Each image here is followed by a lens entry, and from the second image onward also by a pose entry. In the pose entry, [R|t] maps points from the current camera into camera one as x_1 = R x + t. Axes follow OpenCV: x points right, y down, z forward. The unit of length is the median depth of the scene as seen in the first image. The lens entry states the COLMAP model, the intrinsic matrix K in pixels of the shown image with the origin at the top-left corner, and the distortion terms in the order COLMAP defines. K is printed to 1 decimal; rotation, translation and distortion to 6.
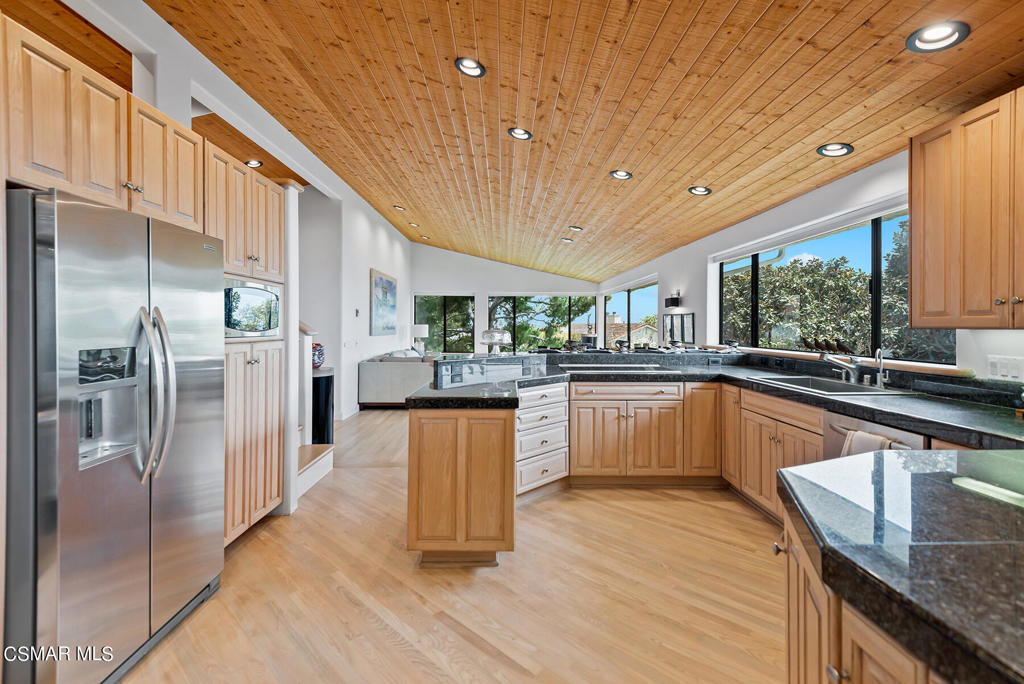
lens RADIAL K [[463.3, 0, 512.0], [0, 463.3, 342.0], [0, 0, 1]] dist [0.043819, -0.022358]
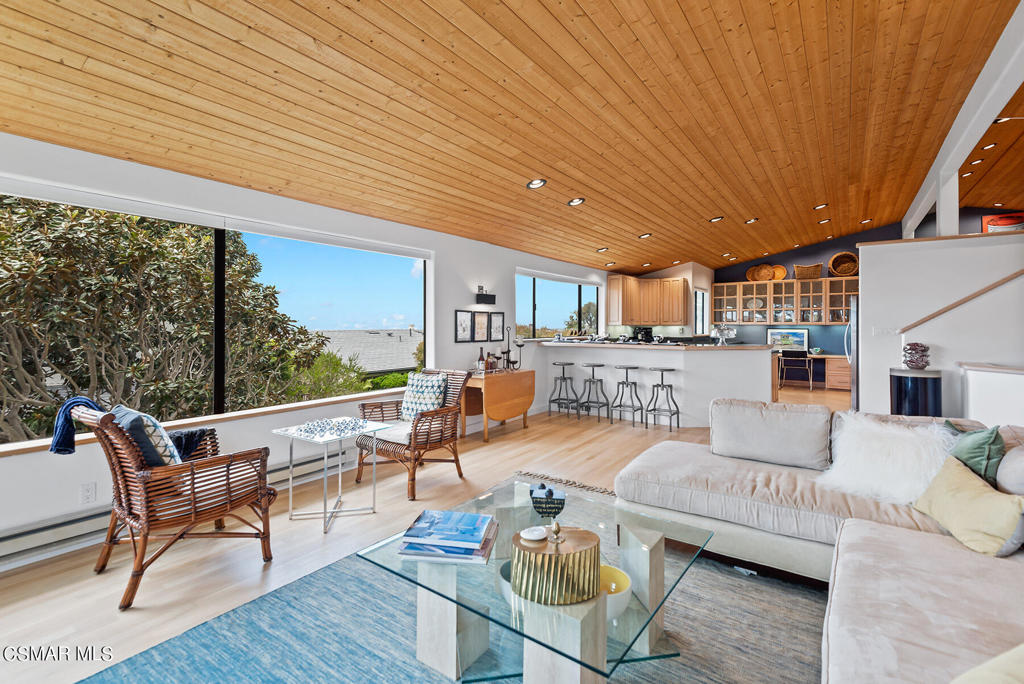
lens RADIAL K [[463.3, 0, 512.0], [0, 463.3, 342.0], [0, 0, 1]] dist [0.043819, -0.022358]
pose [[-0.803908, -0.029844, 0.594005, -0.513998], [0.009482, 0.997970, 0.062972, -0.117074], [-0.594679, 0.056256, -0.801993, 3.476531]]
